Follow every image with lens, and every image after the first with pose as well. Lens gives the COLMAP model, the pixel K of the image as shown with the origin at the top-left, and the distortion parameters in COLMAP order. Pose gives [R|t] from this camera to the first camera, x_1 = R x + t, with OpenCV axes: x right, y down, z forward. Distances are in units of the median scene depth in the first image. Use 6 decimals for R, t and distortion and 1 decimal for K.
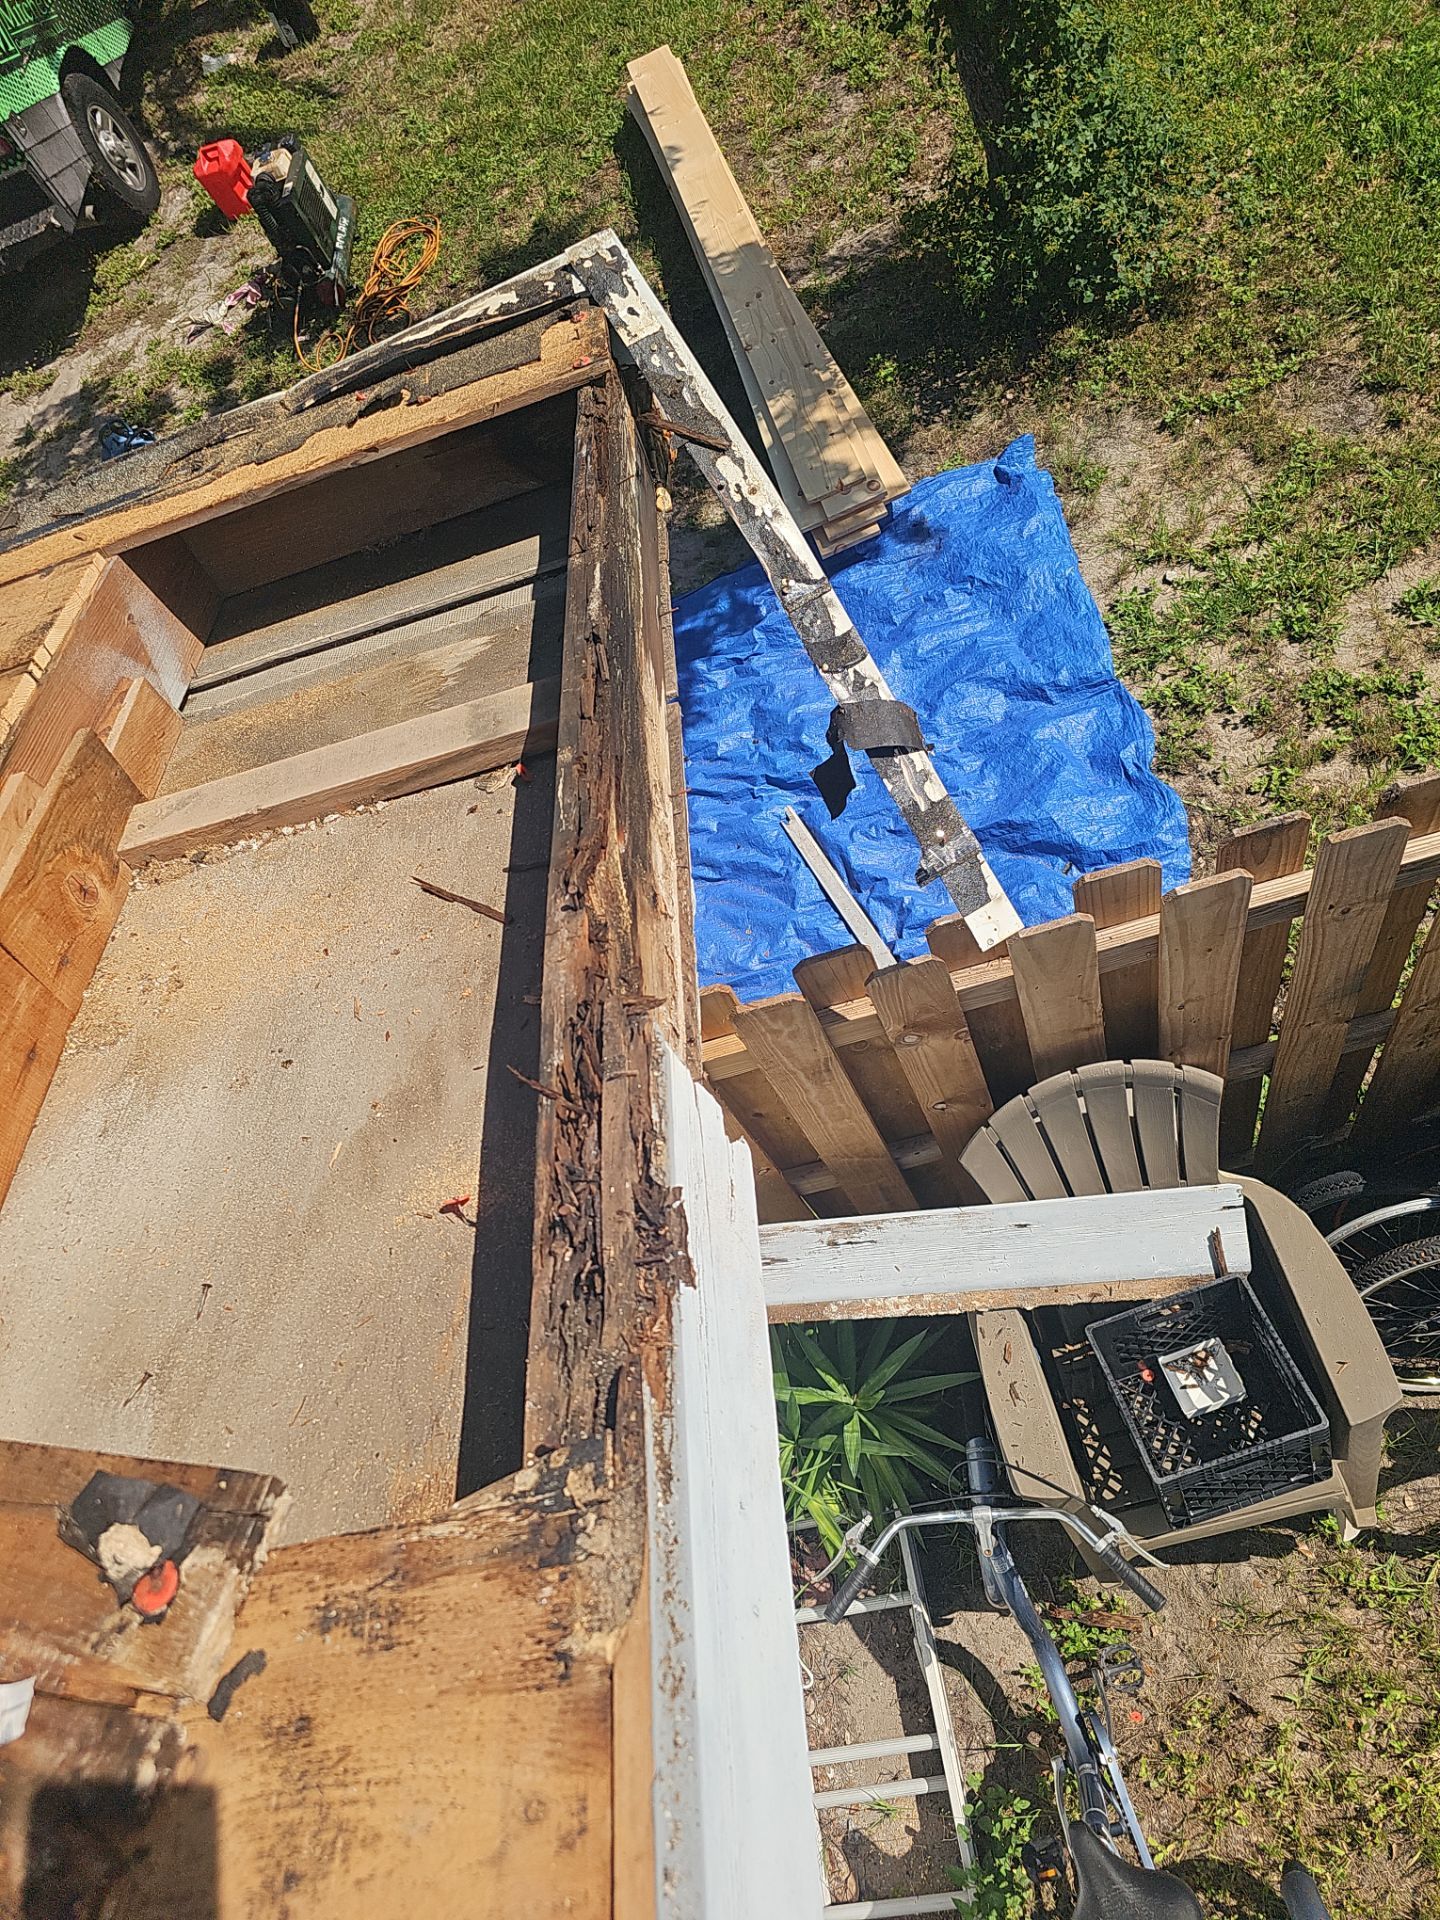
lens RADIAL K [[1400.3, 0, 720.0], [0, 1400.3, 960.0], [0, 0, 1]] dist [0.044638, -0.024319]
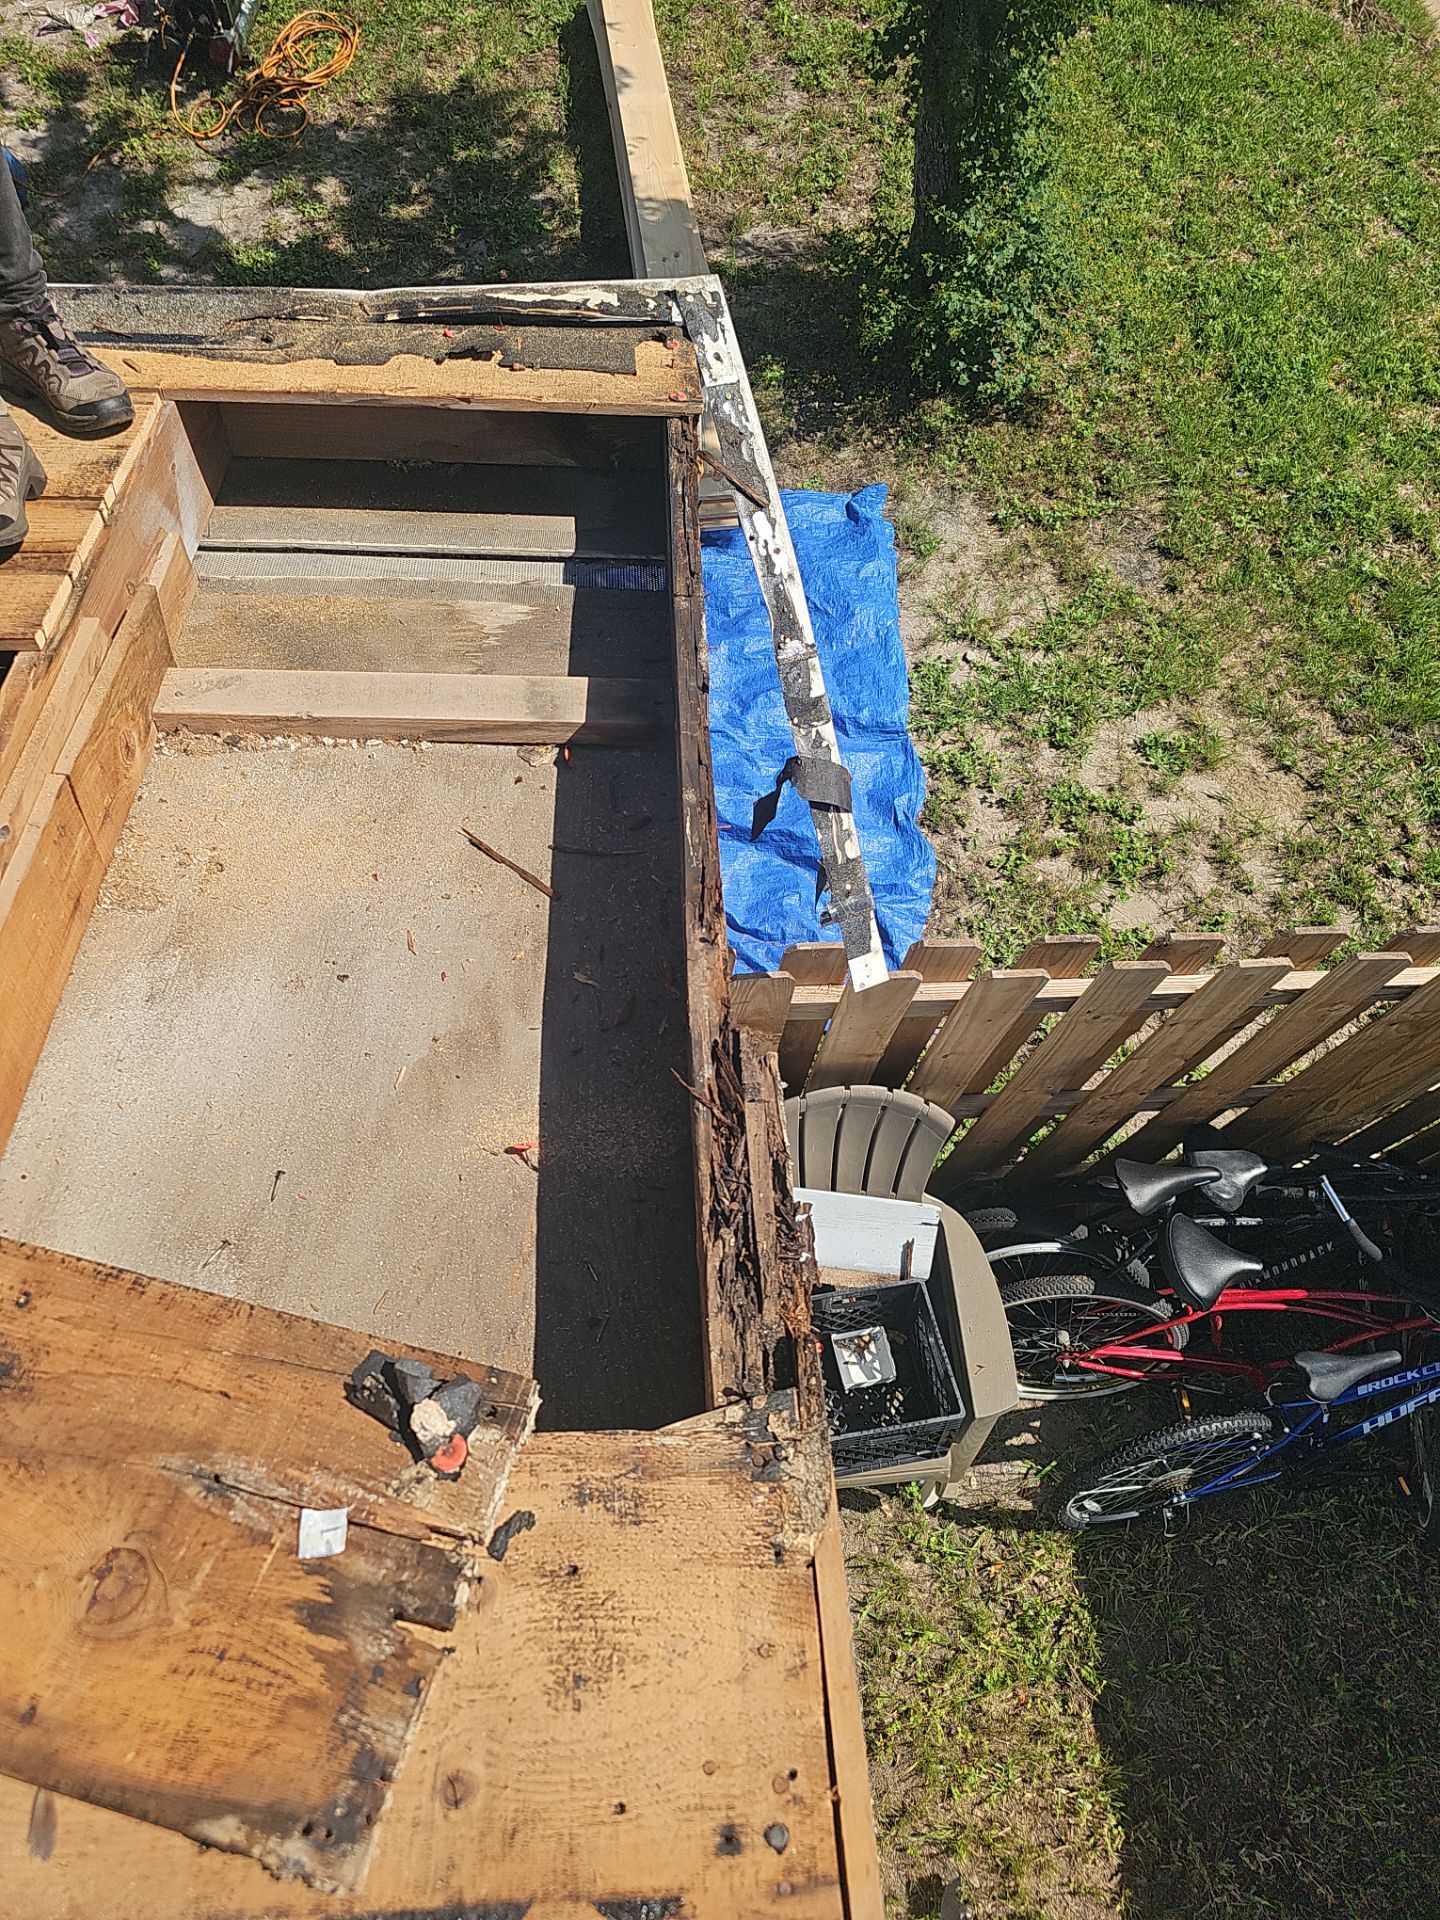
lens RADIAL K [[1427.6, 0, 721.3], [0, 1427.6, 925.6], [0, 0, 1]] dist [0.075875, -0.063470]
pose [[0.924709, 0.250198, 0.286904, -0.151438], [-0.262838, 0.964823, 0.005759, -0.020695], [-0.275371, -0.080735, 0.957942, -0.065076]]
